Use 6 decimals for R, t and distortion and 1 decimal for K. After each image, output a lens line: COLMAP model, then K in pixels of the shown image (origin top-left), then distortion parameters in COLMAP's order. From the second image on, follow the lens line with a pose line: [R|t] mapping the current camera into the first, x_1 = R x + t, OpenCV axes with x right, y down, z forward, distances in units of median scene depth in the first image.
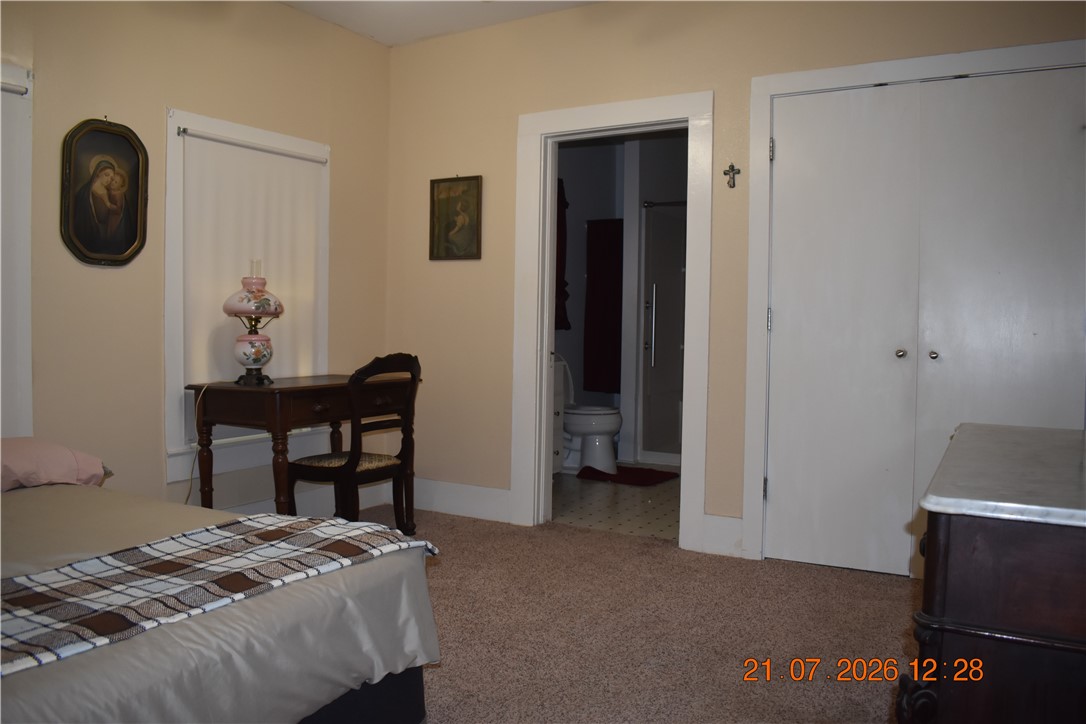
lens RADIAL K [[853.3, 0, 543.0], [0, 853.3, 362.0], [0, 0, 1]] dist [-0.090753, 0.001759]
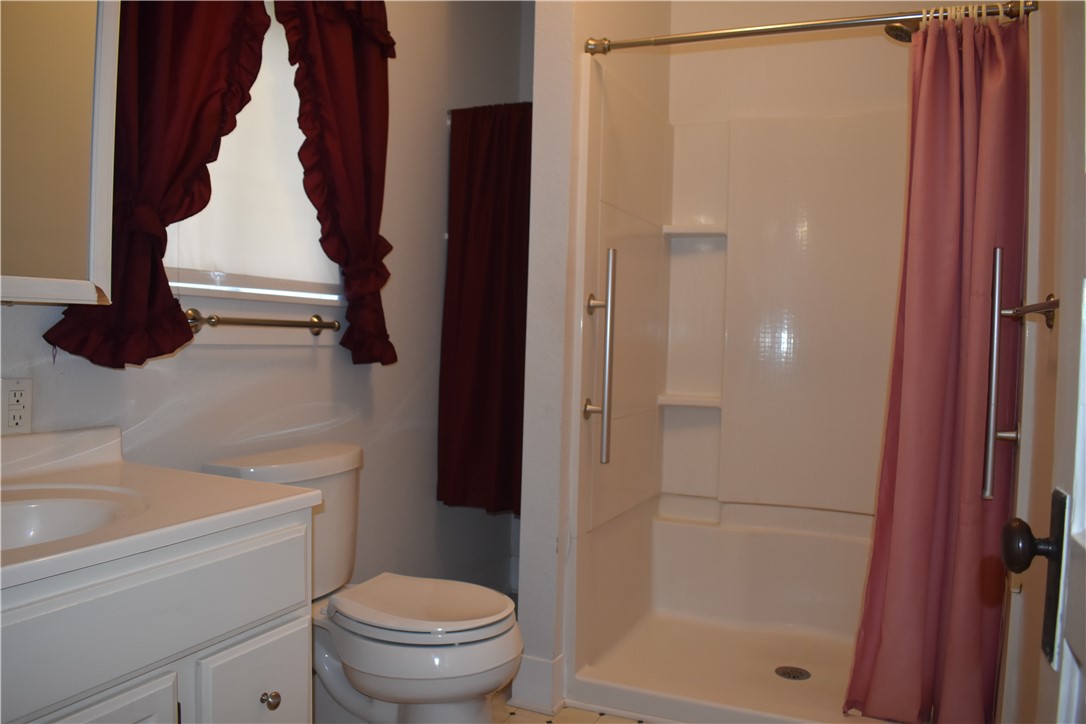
lens RADIAL K [[853.3, 0, 543.0], [0, 853.3, 362.0], [0, 0, 1]] dist [-0.090753, 0.001759]
pose [[0.994923, 0.007545, 0.100353, 0.060440], [-0.006459, 0.999917, -0.011139, -0.035052], [-0.100428, 0.010434, 0.994890, 0.606914]]
